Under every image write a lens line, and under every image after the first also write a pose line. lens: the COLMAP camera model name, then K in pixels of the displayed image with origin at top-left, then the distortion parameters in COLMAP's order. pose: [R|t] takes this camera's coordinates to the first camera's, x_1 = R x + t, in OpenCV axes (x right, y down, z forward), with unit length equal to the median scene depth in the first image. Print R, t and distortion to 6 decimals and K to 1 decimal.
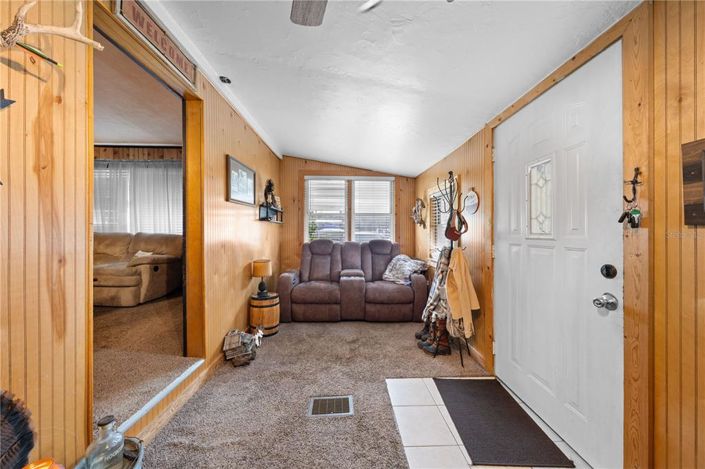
lens RADIAL K [[237.2, 0, 349.8], [0, 237.2, 231.1], [0, 0, 1]] dist [-0.001591, 0.000749]
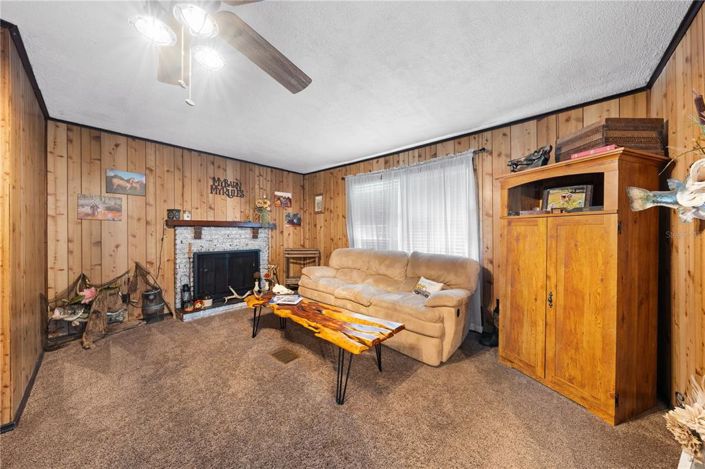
lens RADIAL K [[237.2, 0, 354.3], [0, 237.2, 232.3], [0, 0, 1]] dist [-0.001591, 0.000749]
pose [[0.732685, -0.008476, -0.680515, -0.617307], [0.006362, 0.999964, -0.005605, -0.074088], [0.680538, -0.000223, 0.732712, 0.326982]]
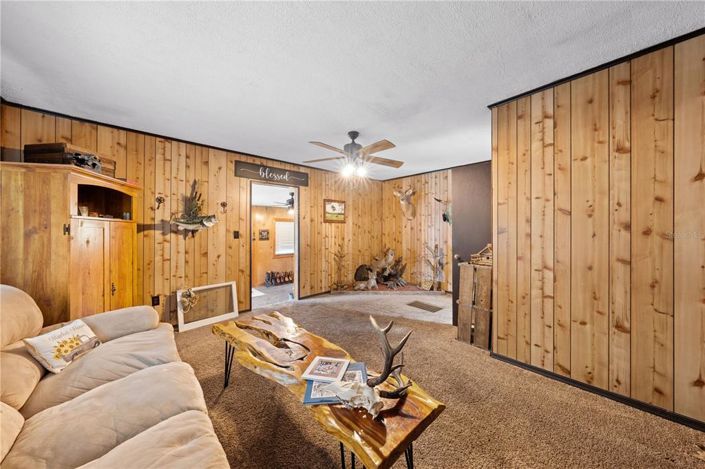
lens RADIAL K [[237.2, 0, 356.7], [0, 237.2, 232.3], [0, 0, 1]] dist [-0.001591, 0.000749]
pose [[-0.671984, -0.004537, 0.740552, -1.722583], [-0.001481, 0.999987, 0.004782, -0.089083], [-0.740564, 0.002117, -0.671982, 1.042086]]
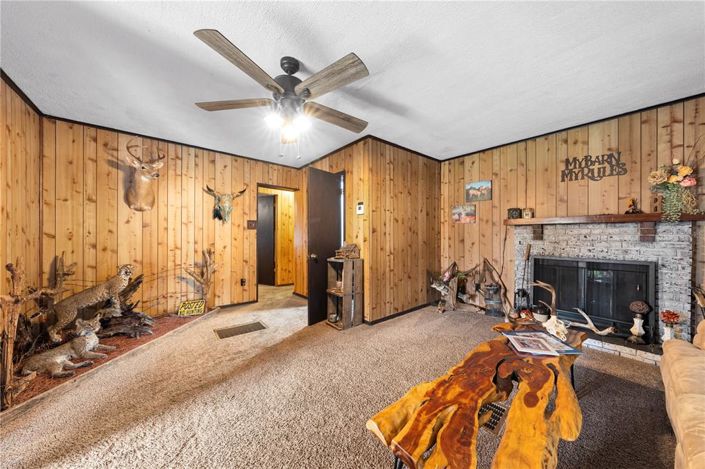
lens RADIAL K [[237.2, 0, 351.8], [0, 237.2, 235.6], [0, 0, 1]] dist [-0.001591, 0.000749]
pose [[-0.779438, -0.002125, -0.626475, -0.748525], [-0.003005, 0.999995, 0.000347, -0.068662], [0.626472, 0.002154, -0.779441, 0.944584]]
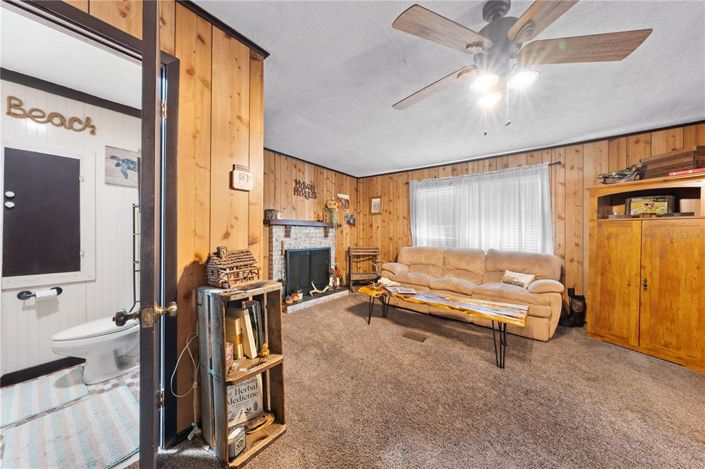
lens RADIAL K [[237.2, 0, 351.4], [0, 237.2, 233.6], [0, 0, 1]] dist [-0.001591, 0.000749]
pose [[0.776851, -0.003206, -0.629676, -0.926901], [0.000272, 0.999989, -0.004755, -0.066116], [0.629685, 0.003523, 0.776843, -0.105807]]
